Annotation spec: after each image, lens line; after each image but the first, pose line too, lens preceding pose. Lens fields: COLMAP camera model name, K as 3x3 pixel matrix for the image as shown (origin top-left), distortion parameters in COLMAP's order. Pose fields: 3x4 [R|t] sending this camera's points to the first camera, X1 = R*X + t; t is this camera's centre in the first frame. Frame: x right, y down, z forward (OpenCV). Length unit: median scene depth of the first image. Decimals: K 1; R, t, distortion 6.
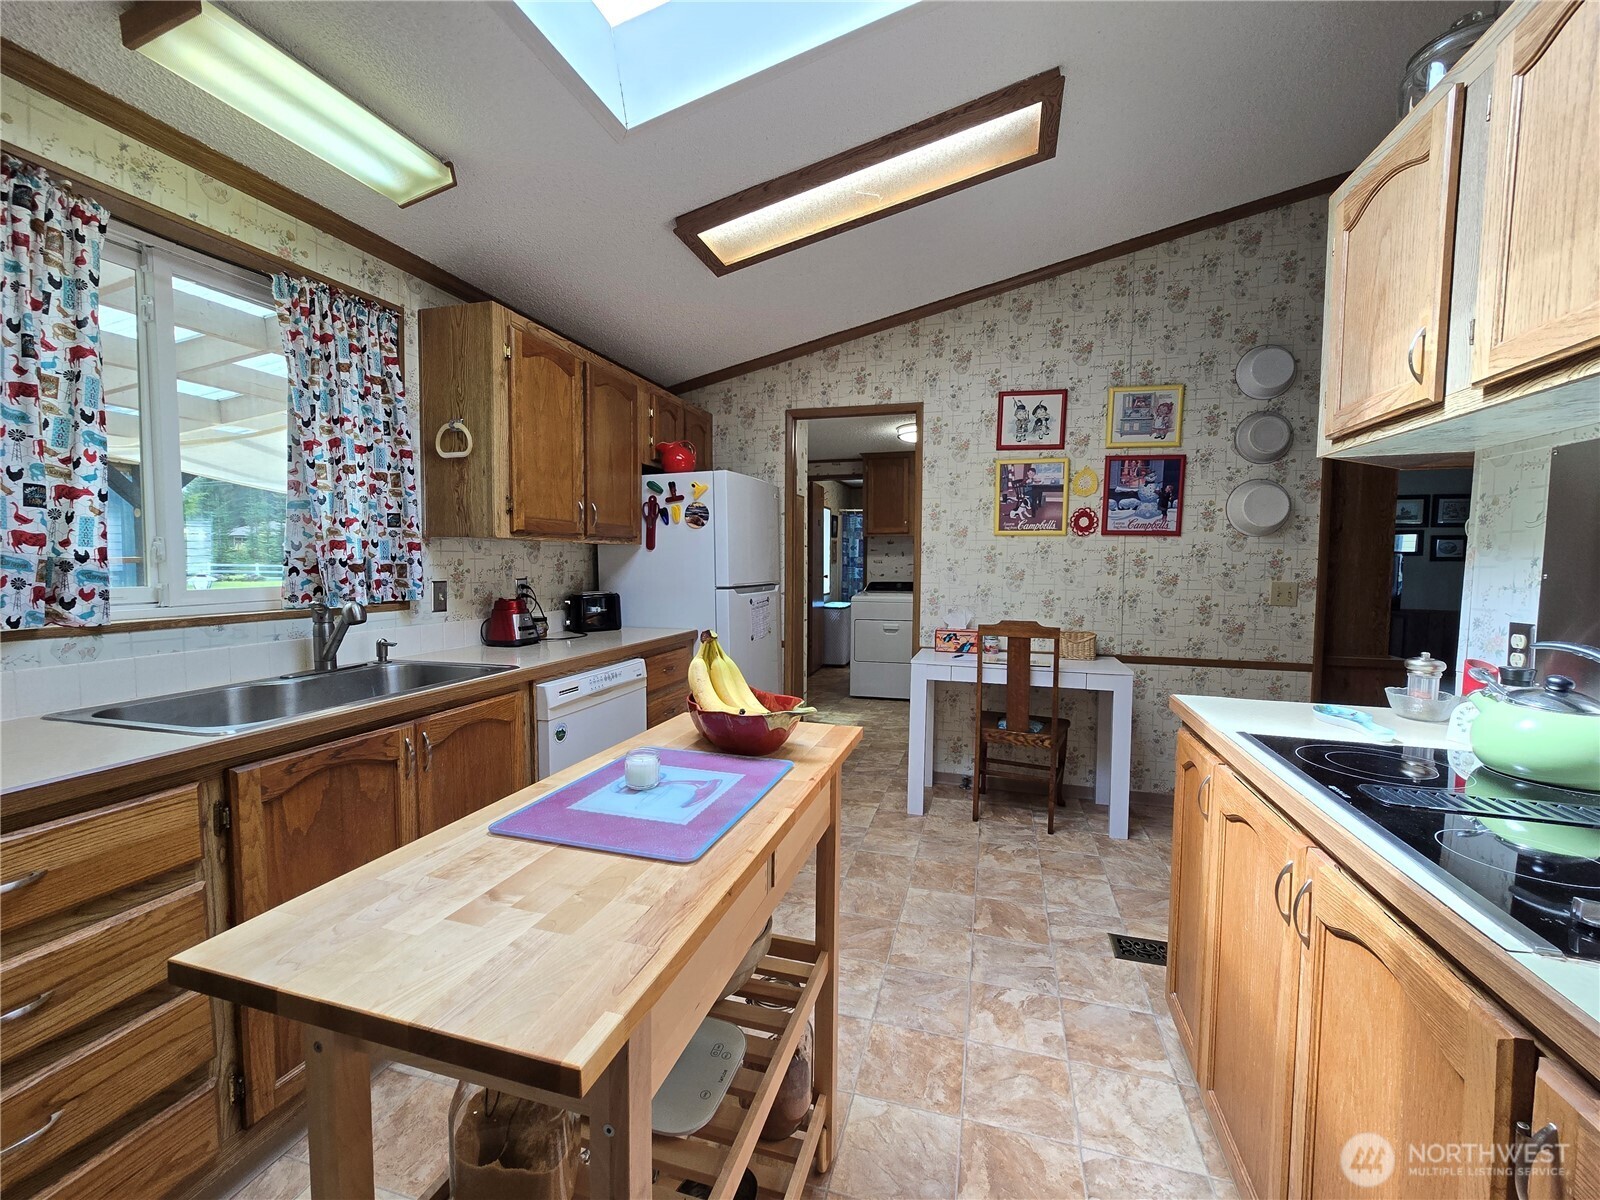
lens RADIAL K [[653.4, 0, 810.0], [0, 653.4, 595.6], [0, 0, 1]] dist [0.001122, -0.002943]
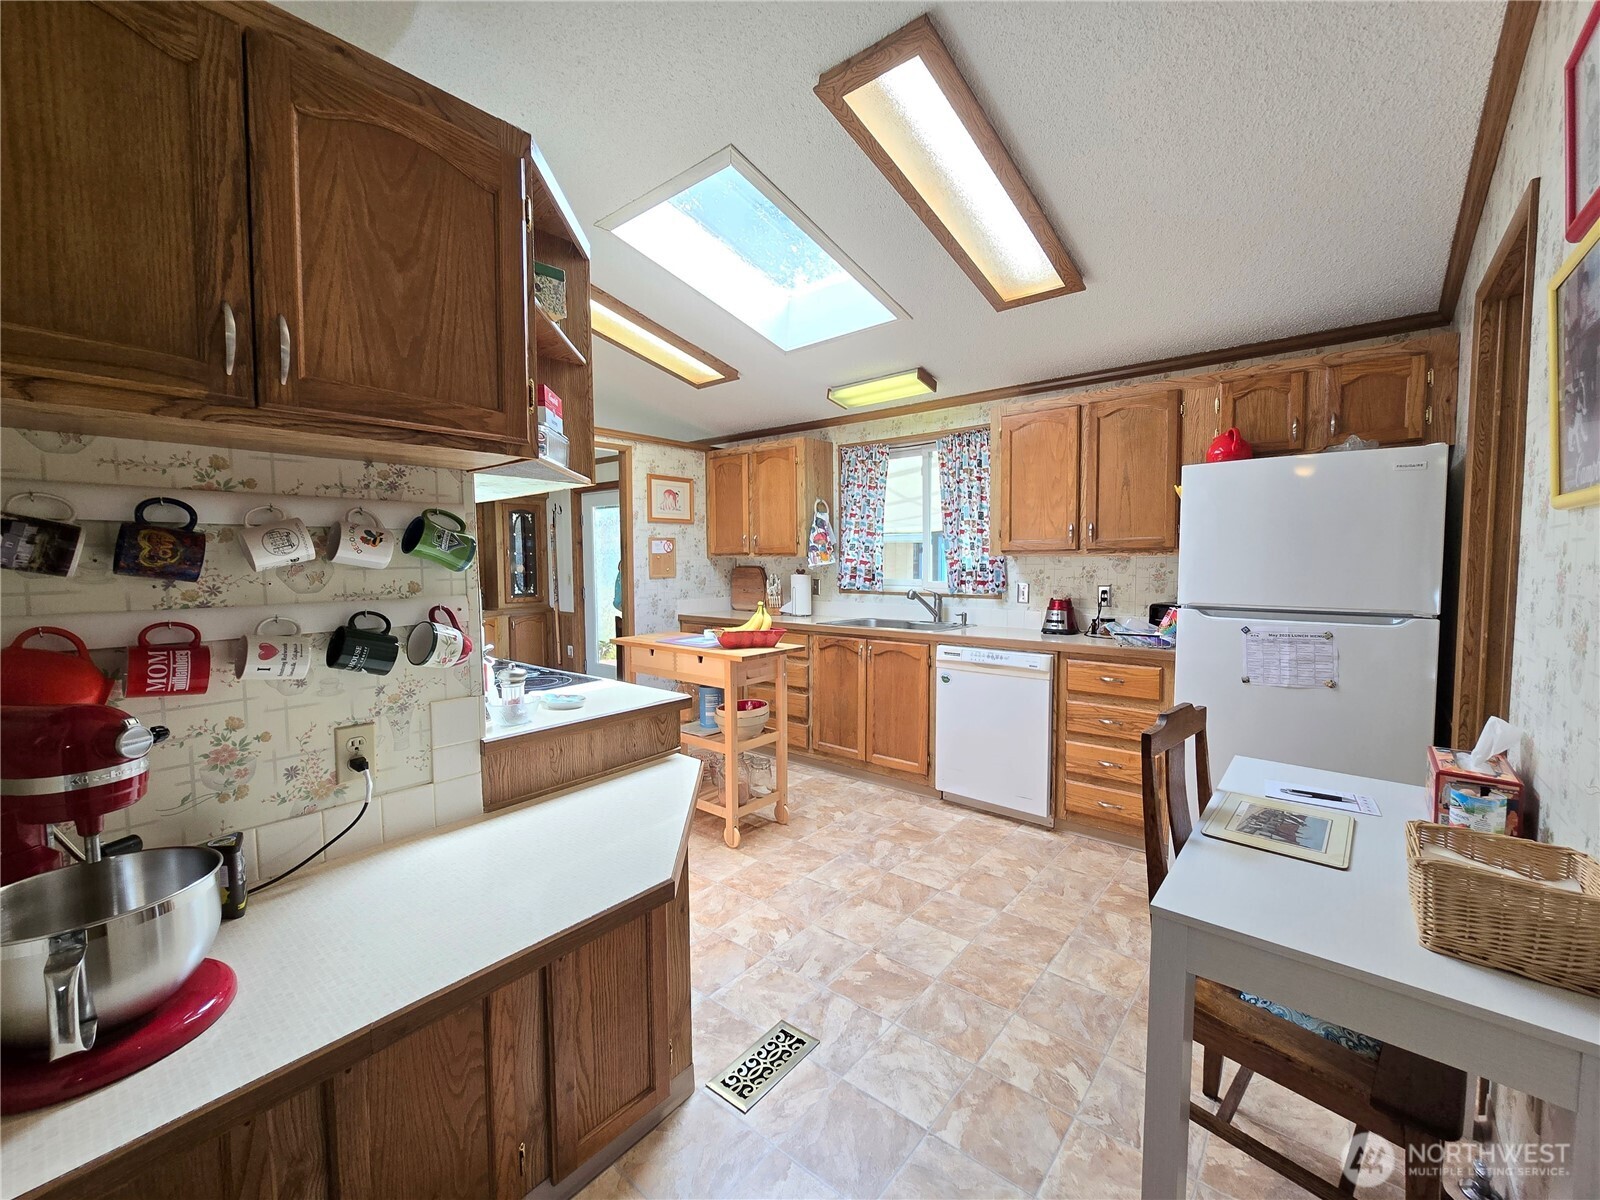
lens RADIAL K [[653.4, 0, 810.0], [0, 653.4, 595.6], [0, 0, 1]] dist [0.001122, -0.002943]
pose [[-0.399190, 0.047380, -0.915643, 0.808876], [-0.047896, 0.996223, 0.072431, -0.062035], [0.915616, 0.072769, -0.395413, 0.874491]]
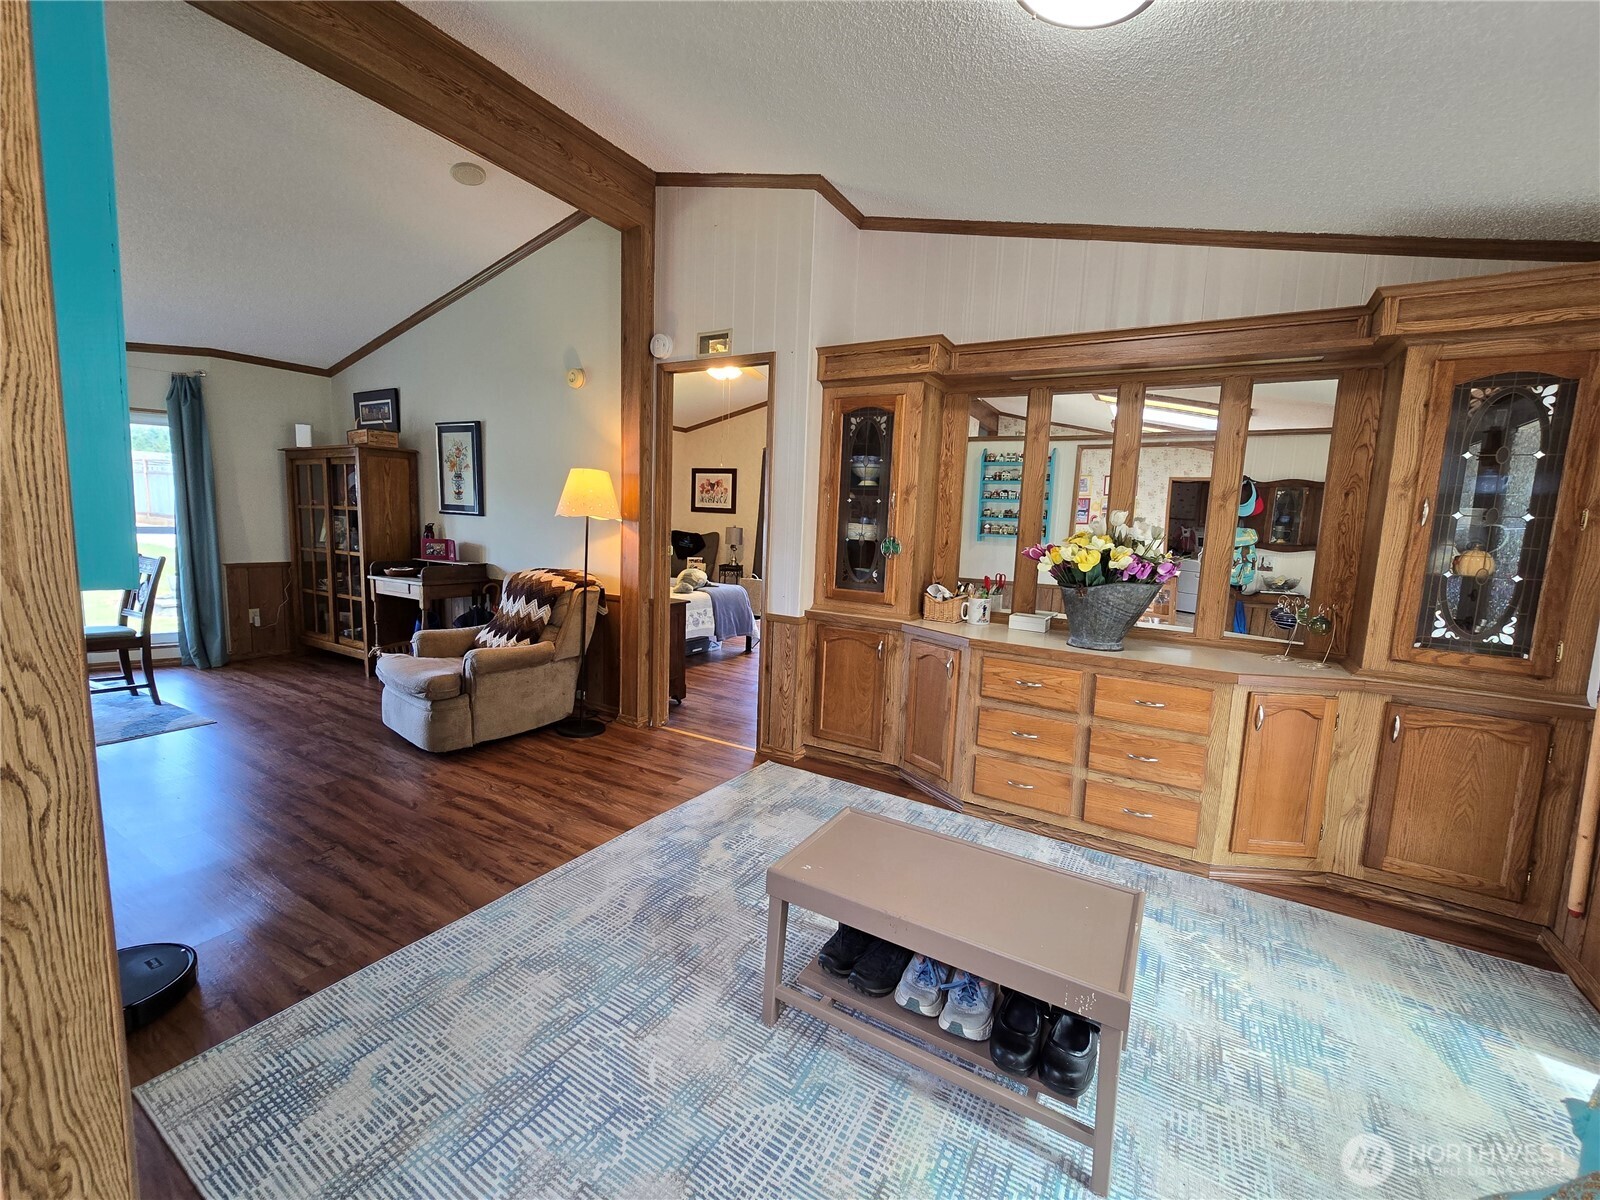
lens RADIAL K [[653.4, 0, 810.0], [0, 653.4, 595.6], [0, 0, 1]] dist [0.001122, -0.002943]
pose [[-0.966233, -0.080659, 0.244721, -0.289605], [-0.039092, 0.984636, 0.170185, -0.005632], [-0.254689, 0.154872, -0.954541, -0.020201]]
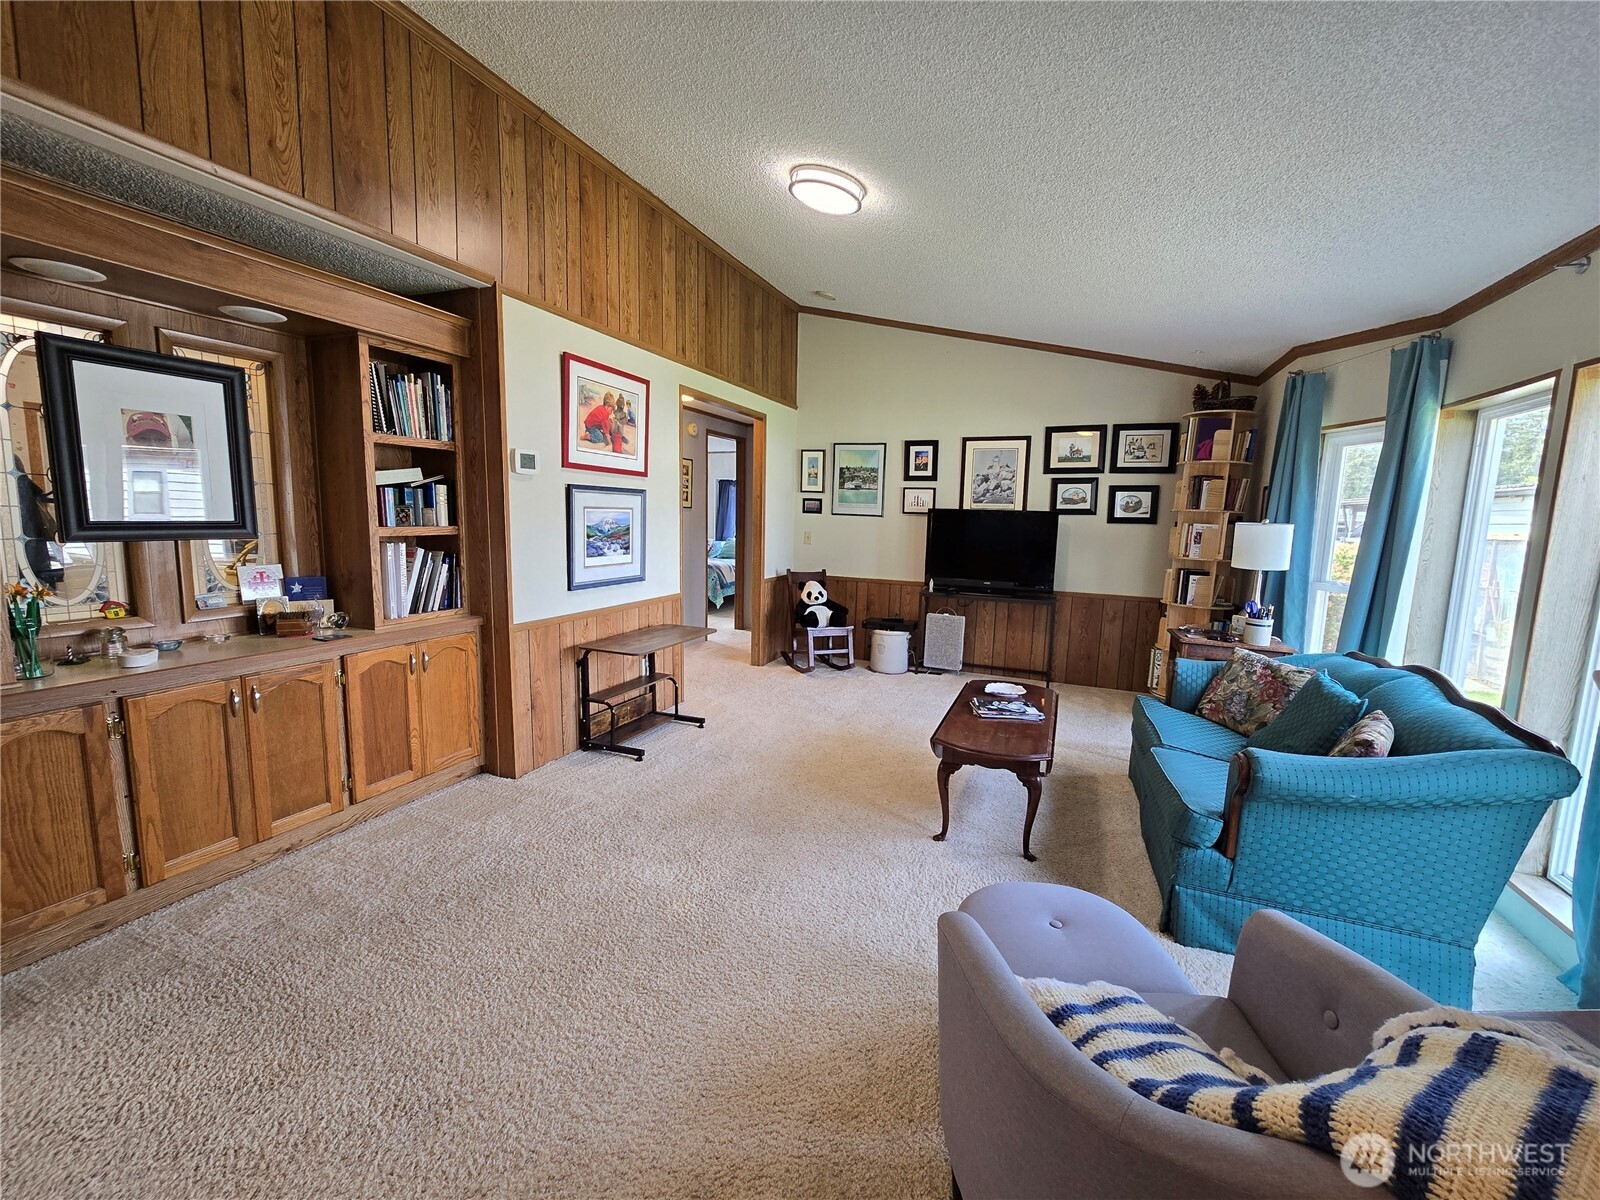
lens RADIAL K [[653.4, 0, 810.0], [0, 653.4, 595.6], [0, 0, 1]] dist [0.001122, -0.002943]
pose [[0.995033, 0.027434, -0.095689, 1.652287], [-0.021019, 0.997503, 0.067420, -0.038237], [0.097300, -0.065074, 0.993125, 0.656746]]
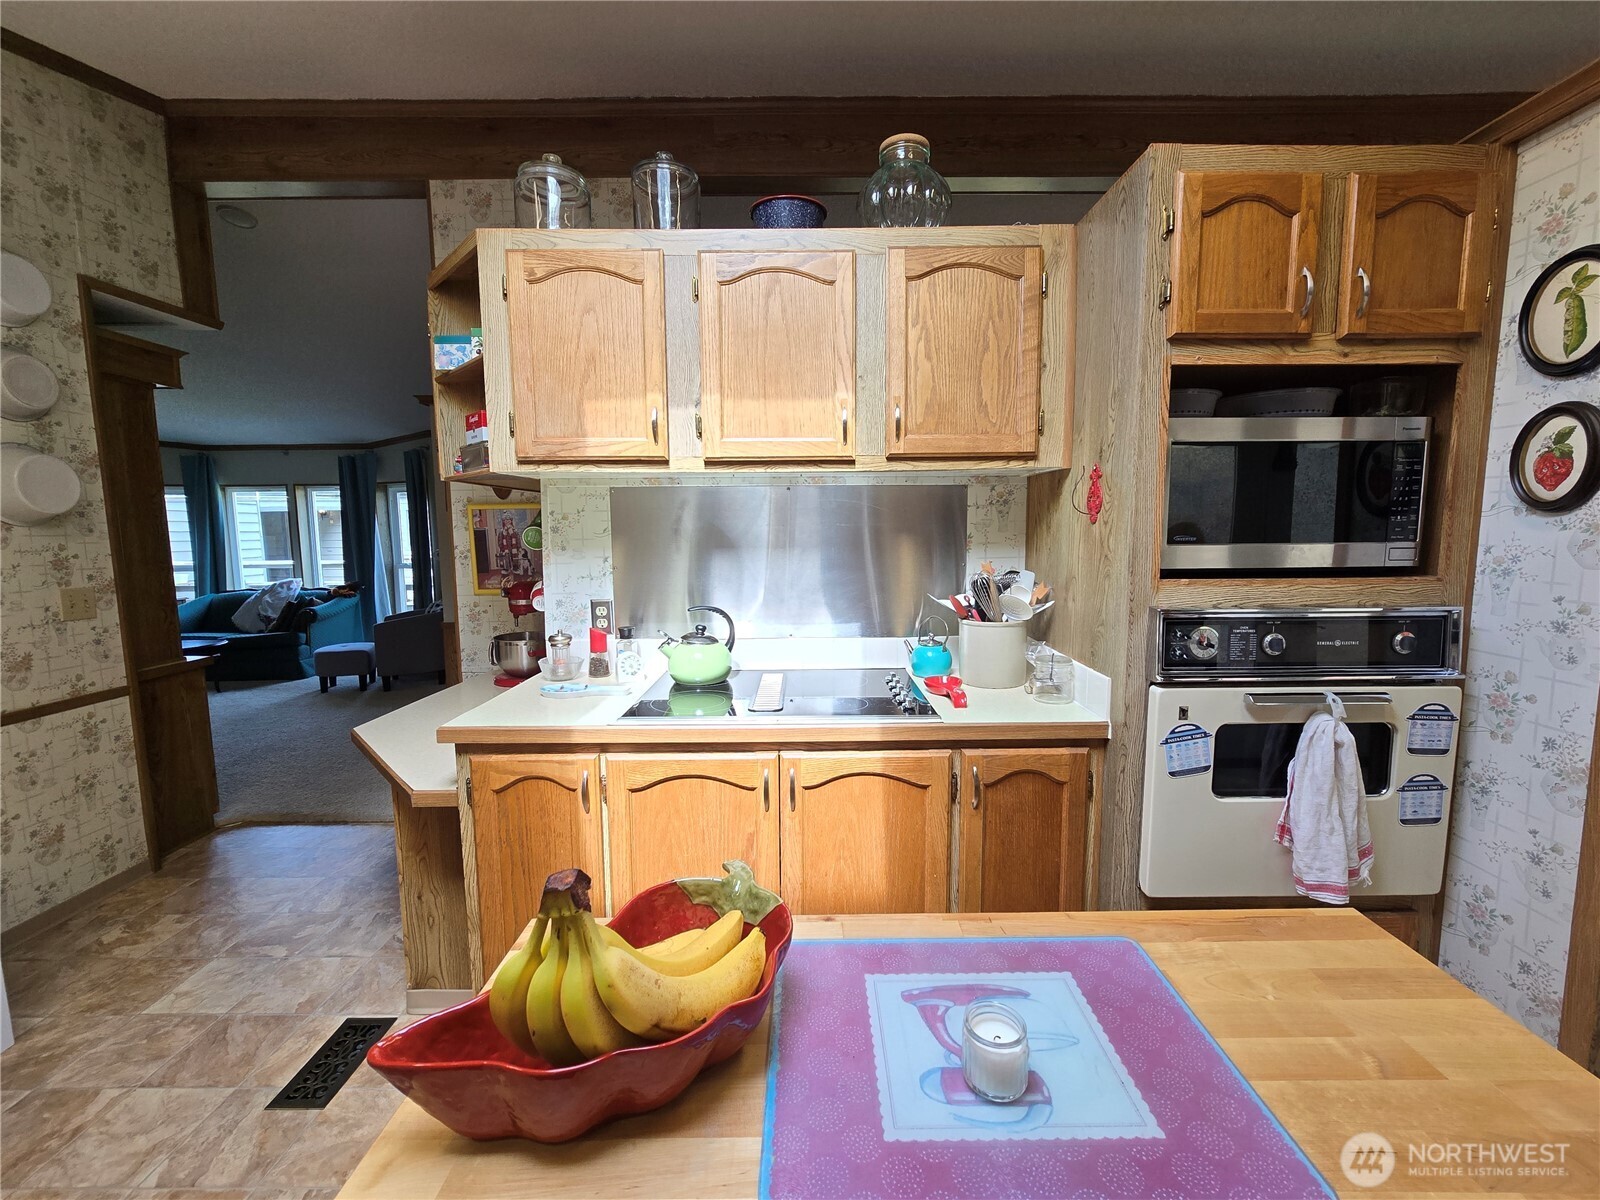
lens RADIAL K [[653.4, 0, 810.0], [0, 653.4, 595.6], [0, 0, 1]] dist [0.001122, -0.002943]
pose [[-0.280839, -0.108234, 0.953632, -0.216729], [0.060196, 0.989678, 0.130053, -0.057823], [-0.957865, 0.093929, -0.271425, 0.398499]]
